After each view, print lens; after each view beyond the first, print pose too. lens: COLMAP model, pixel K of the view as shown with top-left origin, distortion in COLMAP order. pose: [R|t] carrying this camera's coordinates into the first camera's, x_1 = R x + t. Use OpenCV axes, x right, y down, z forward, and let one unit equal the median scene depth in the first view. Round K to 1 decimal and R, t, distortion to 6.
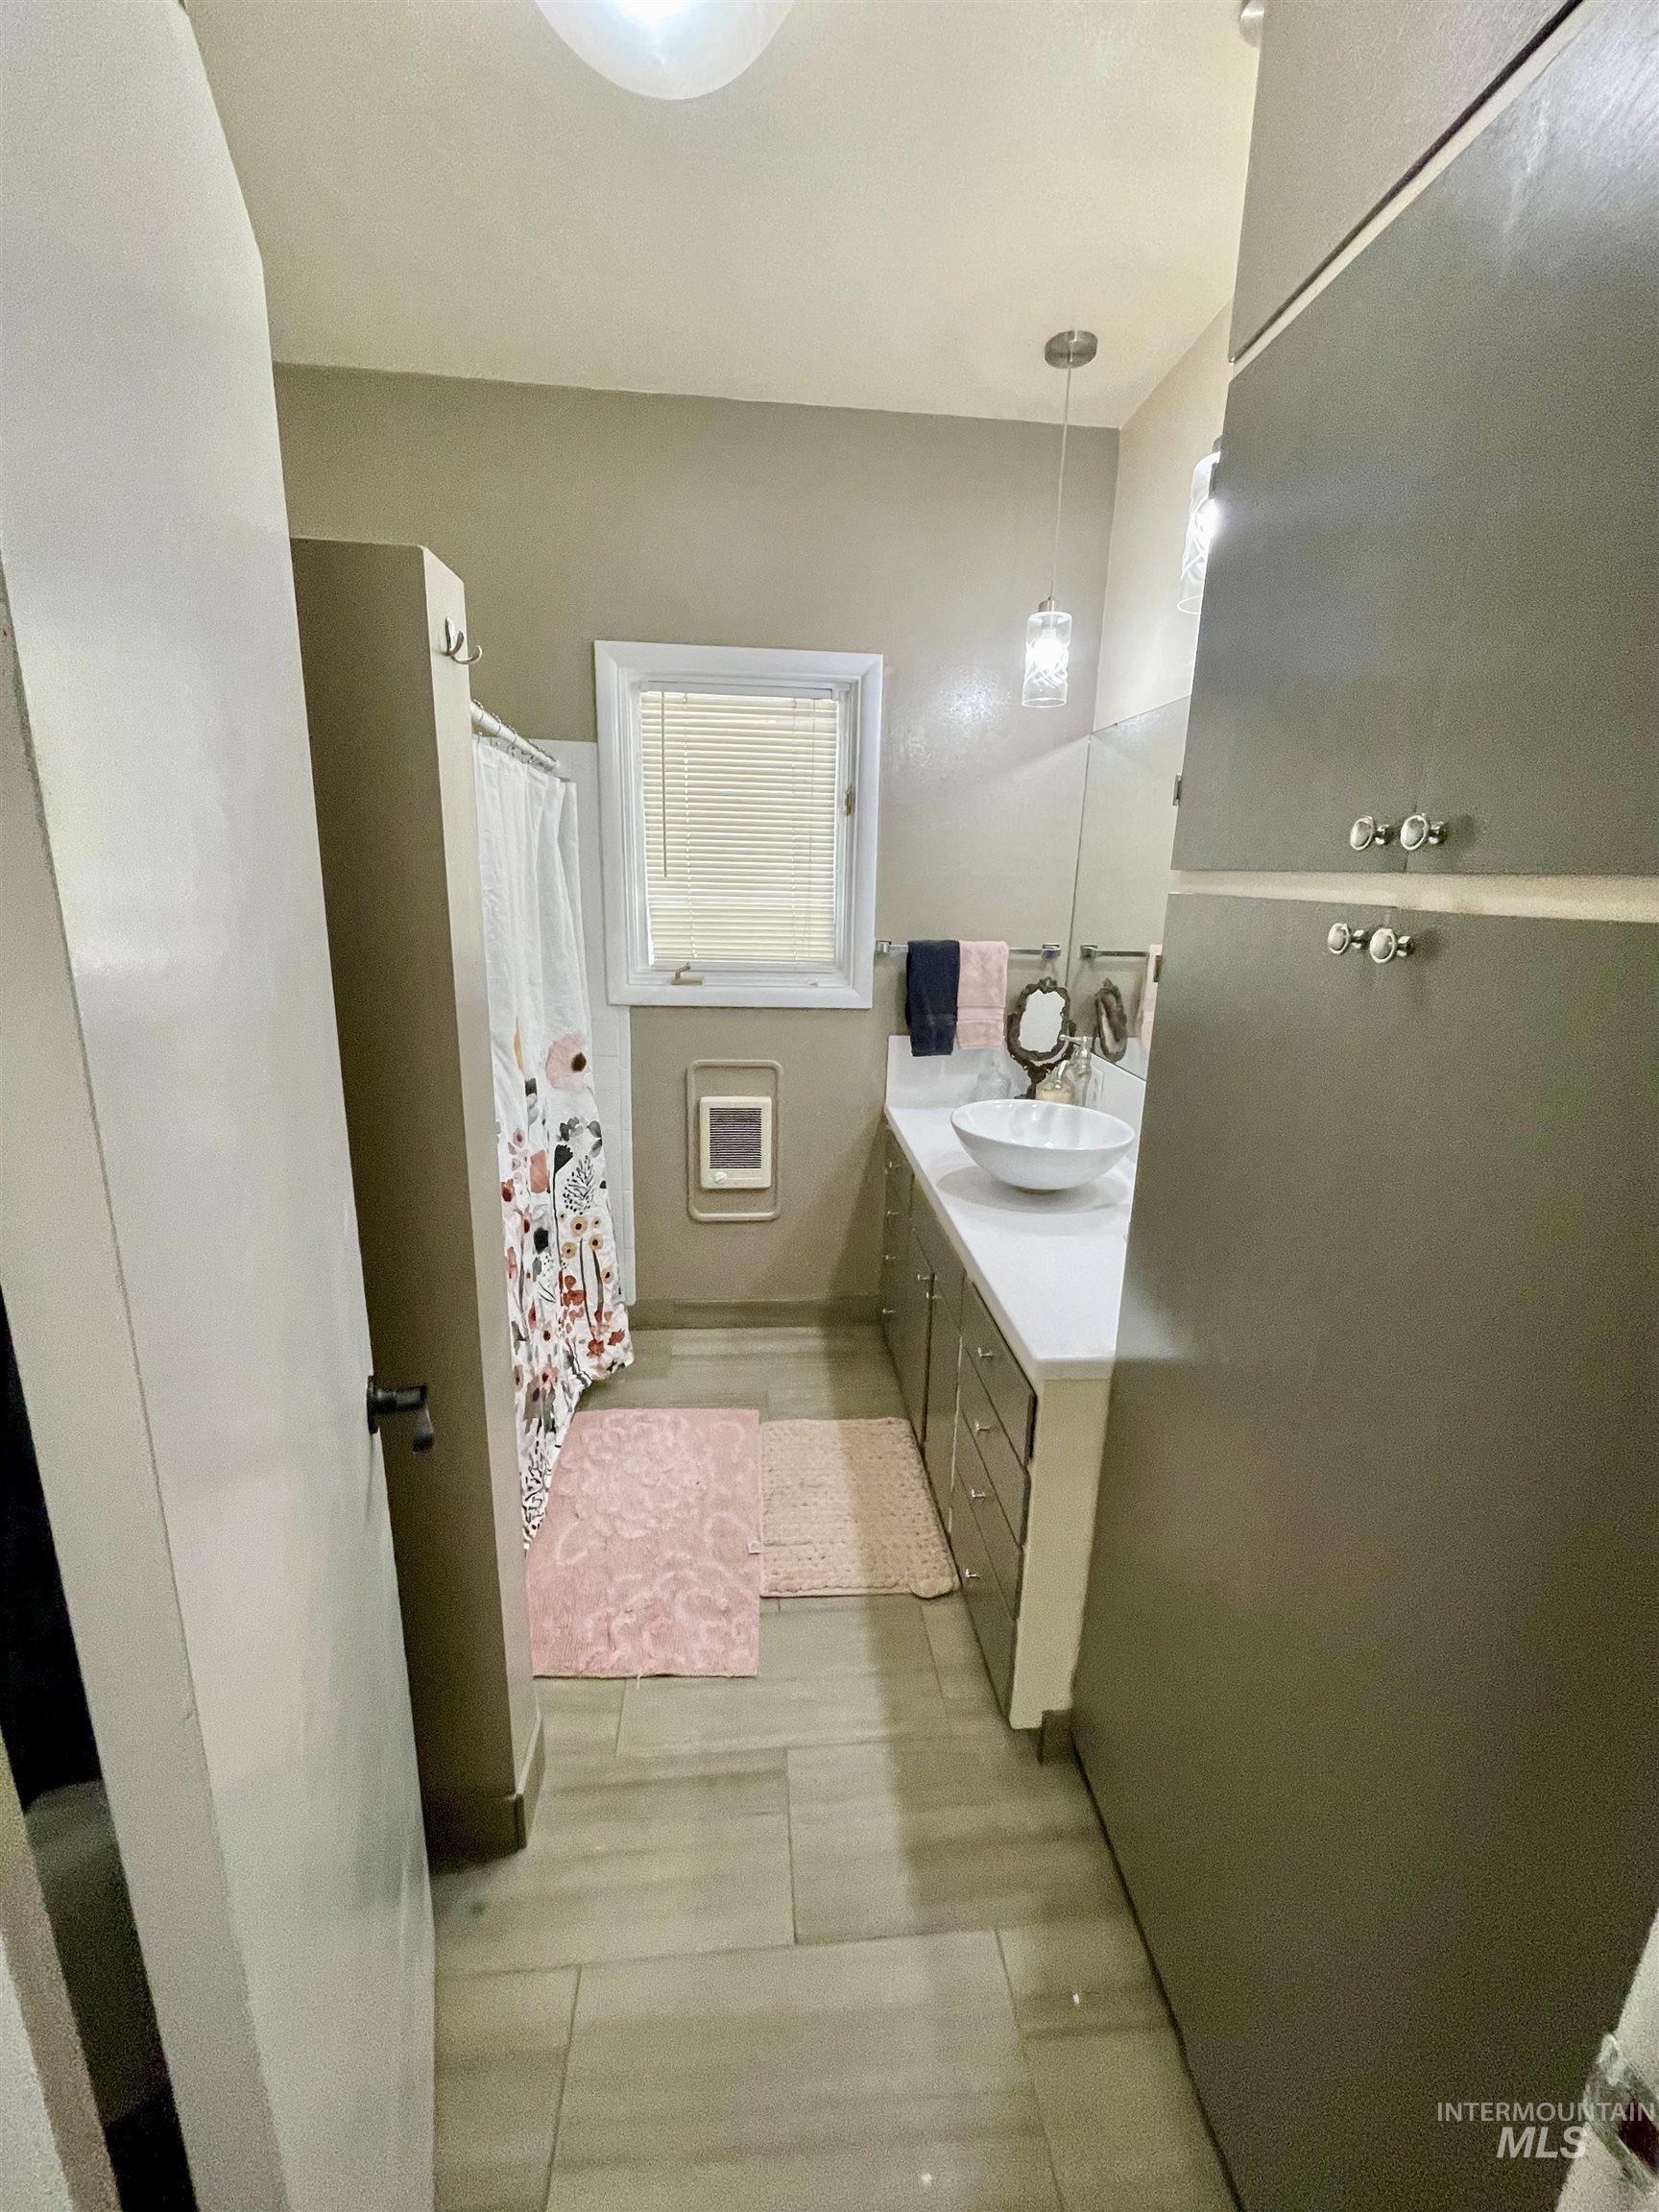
lens RADIAL K [[895.1, 0, 833.0], [0, 895.1, 1104.9], [0, 0, 1]] dist [-0.002156, 0.002446]
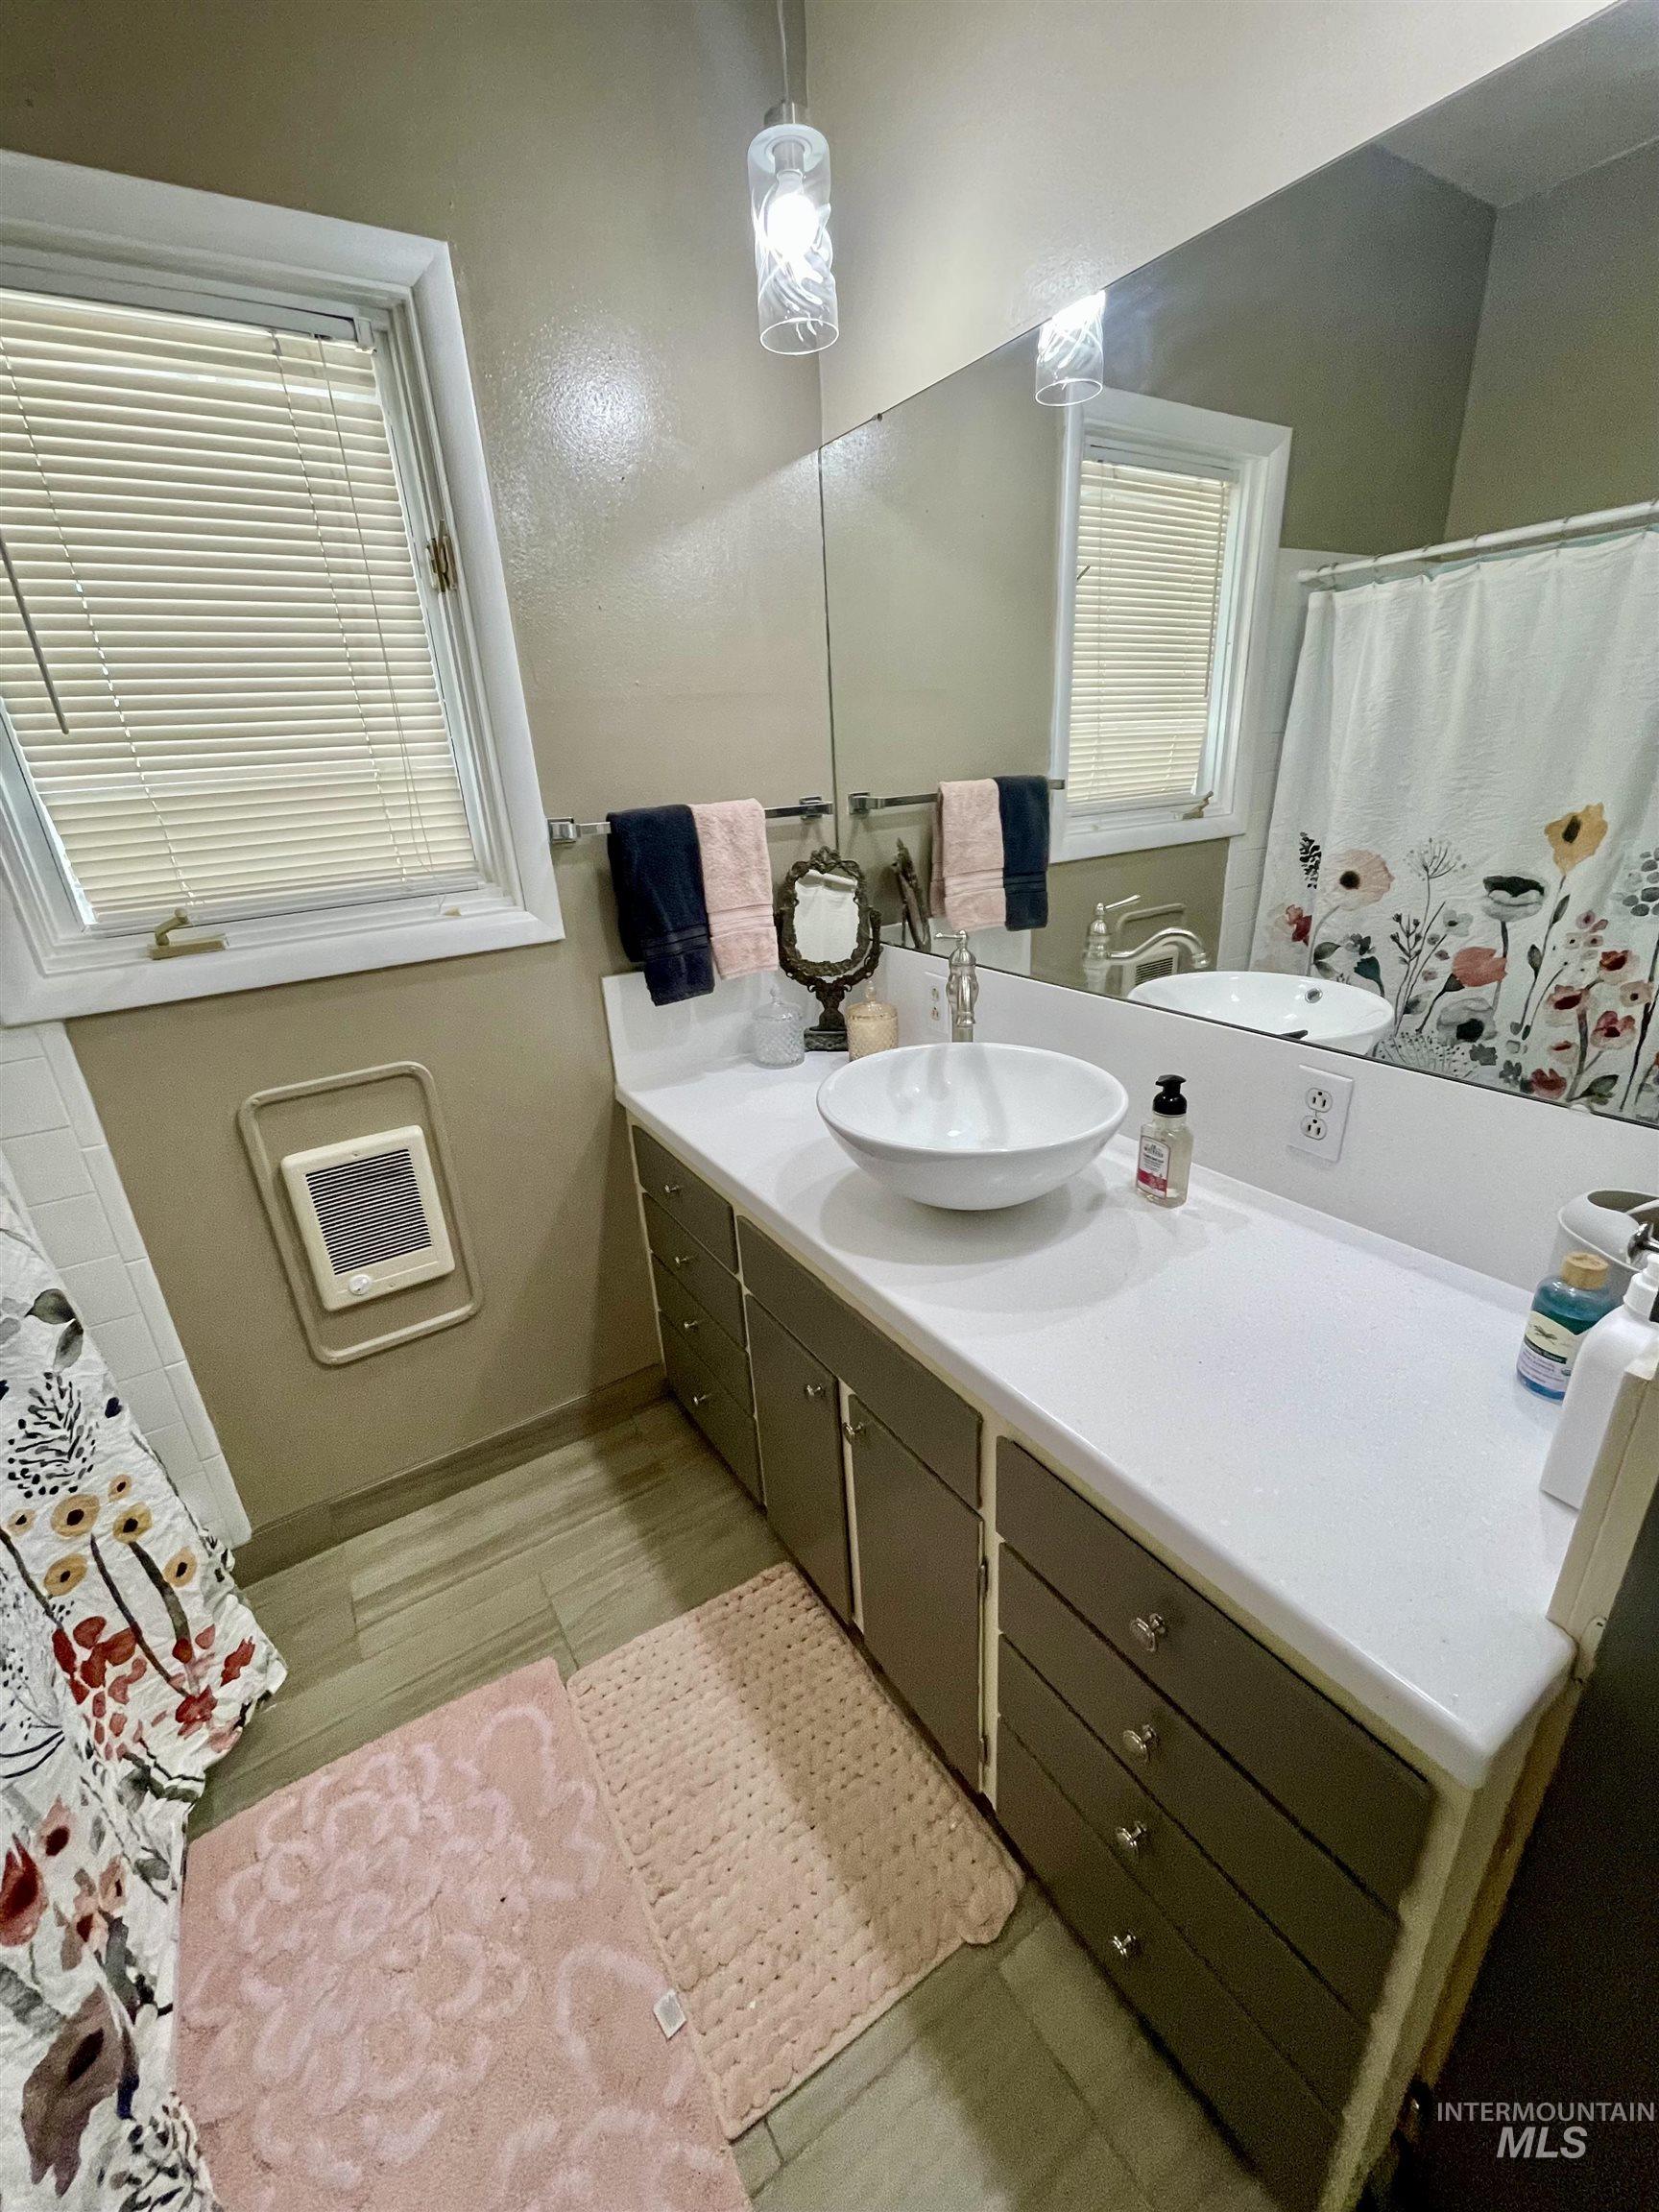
lens RADIAL K [[895.1, 0, 821.4], [0, 895.1, 1096.1], [0, 0, 1]] dist [-0.002156, 0.002446]
pose [[0.884117, -0.238691, 0.401701, -0.070809], [0.192234, 0.969364, 0.152903, -0.066532], [-0.425891, -0.057964, 0.902916, 0.395585]]
